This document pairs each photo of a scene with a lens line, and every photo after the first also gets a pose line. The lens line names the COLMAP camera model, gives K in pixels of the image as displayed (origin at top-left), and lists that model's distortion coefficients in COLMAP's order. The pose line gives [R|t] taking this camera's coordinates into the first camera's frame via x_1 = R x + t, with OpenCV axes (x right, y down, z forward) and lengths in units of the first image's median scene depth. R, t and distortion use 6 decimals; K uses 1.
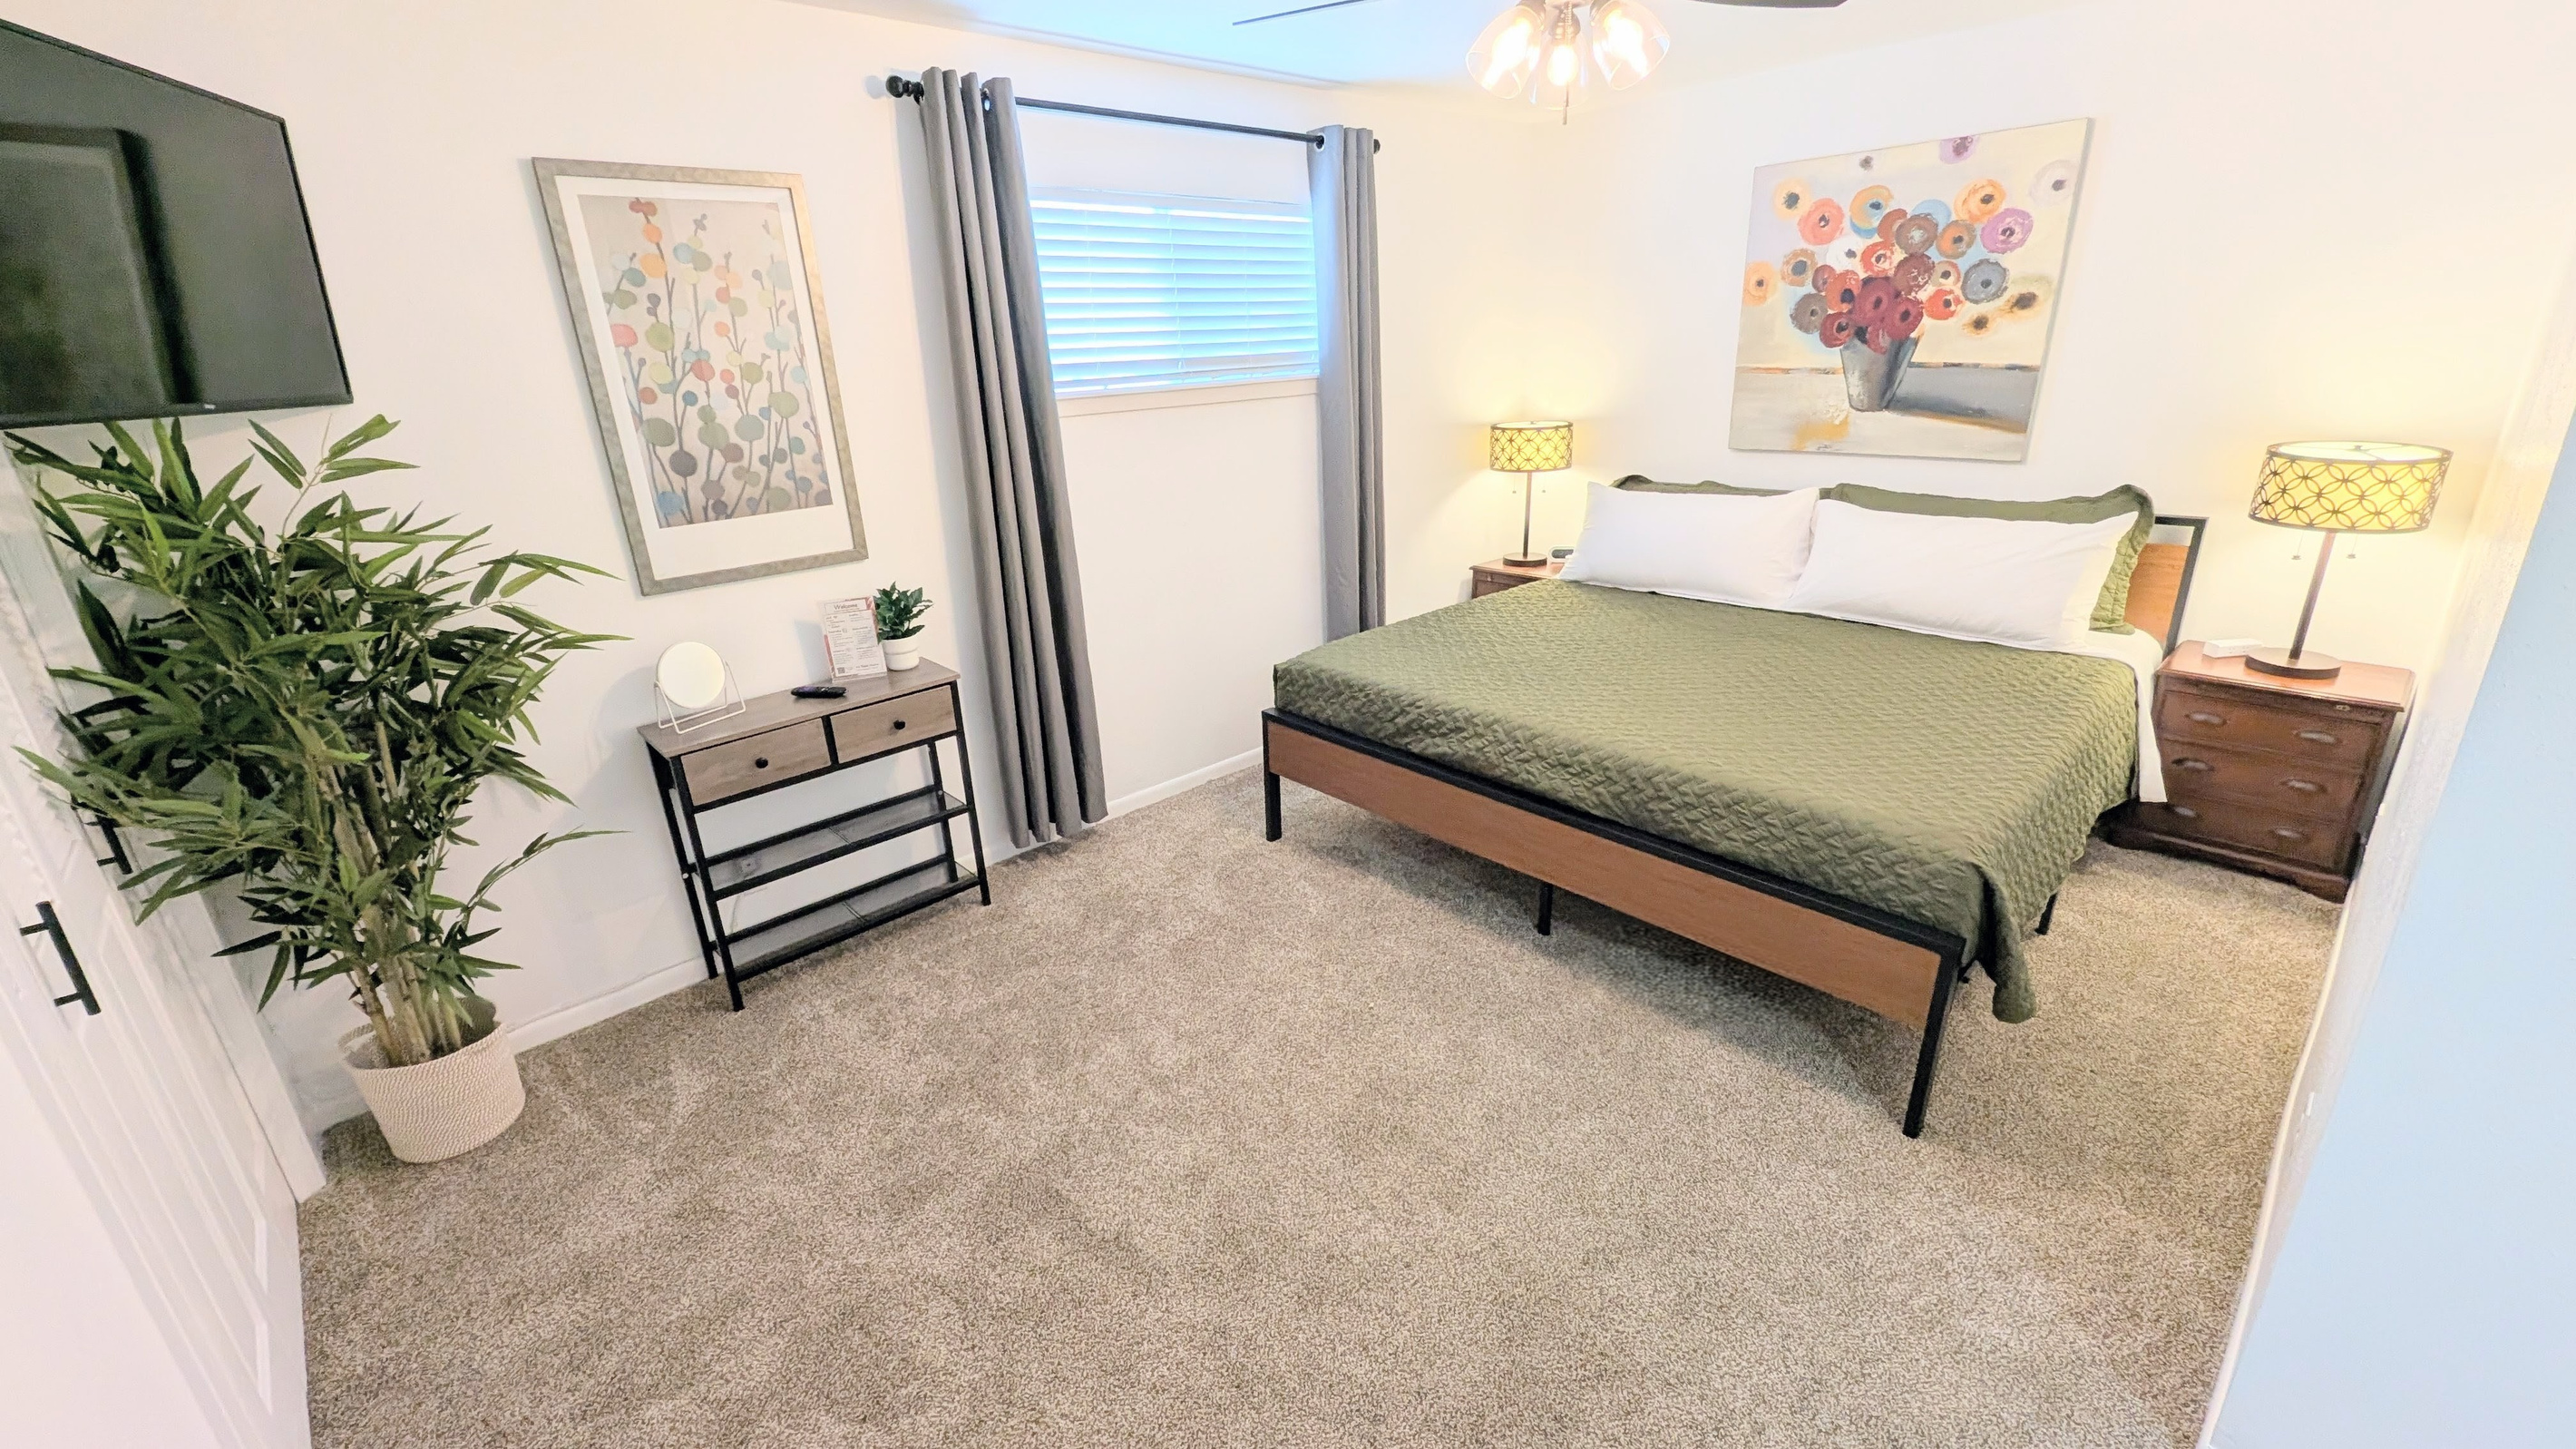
lens RADIAL K [[1053.7, 0, 1285.4], [0, 1053.7, 722.5], [0, 0, 1]] dist [-0.001438, -0.000069]
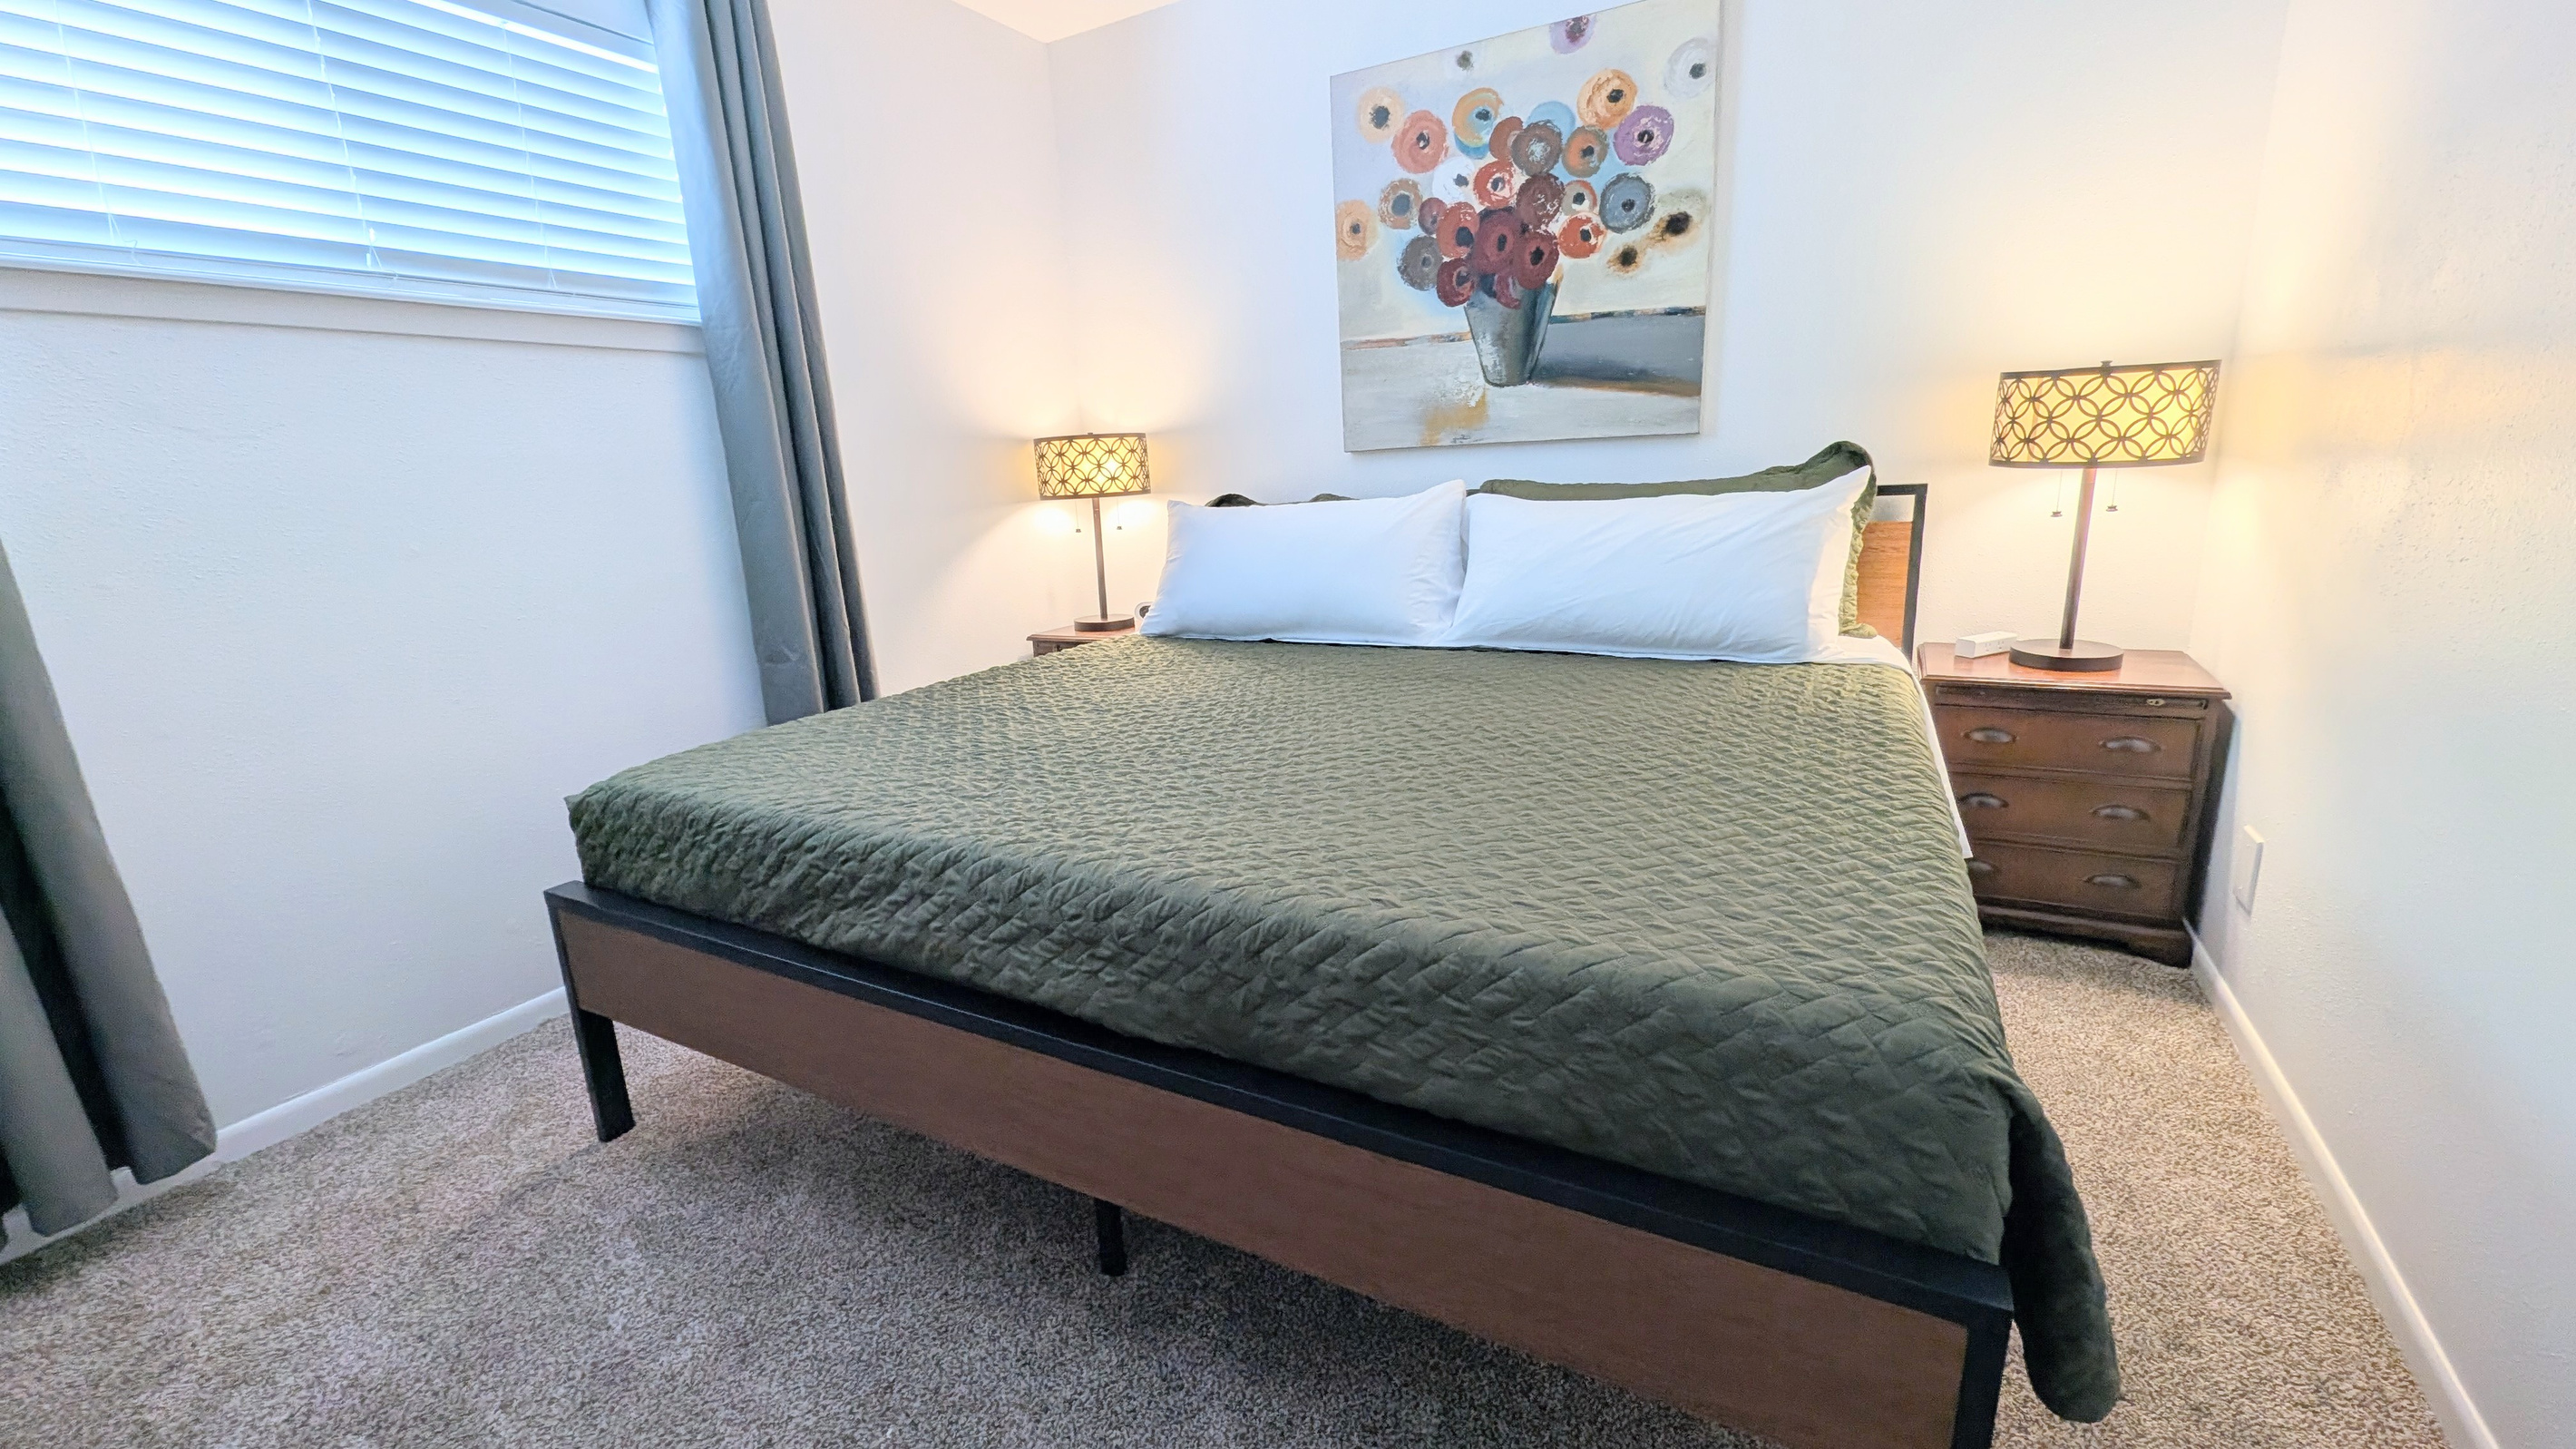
lens RADIAL K [[1053.7, 0, 1285.4], [0, 1053.7, 722.5], [0, 0, 1]] dist [-0.001438, -0.000069]
pose [[0.947837, -0.082186, 0.307980, 0.160707], [0.118443, 0.987819, -0.100915, 0.002093], [-0.295934, 0.132129, 0.946026, 0.394269]]
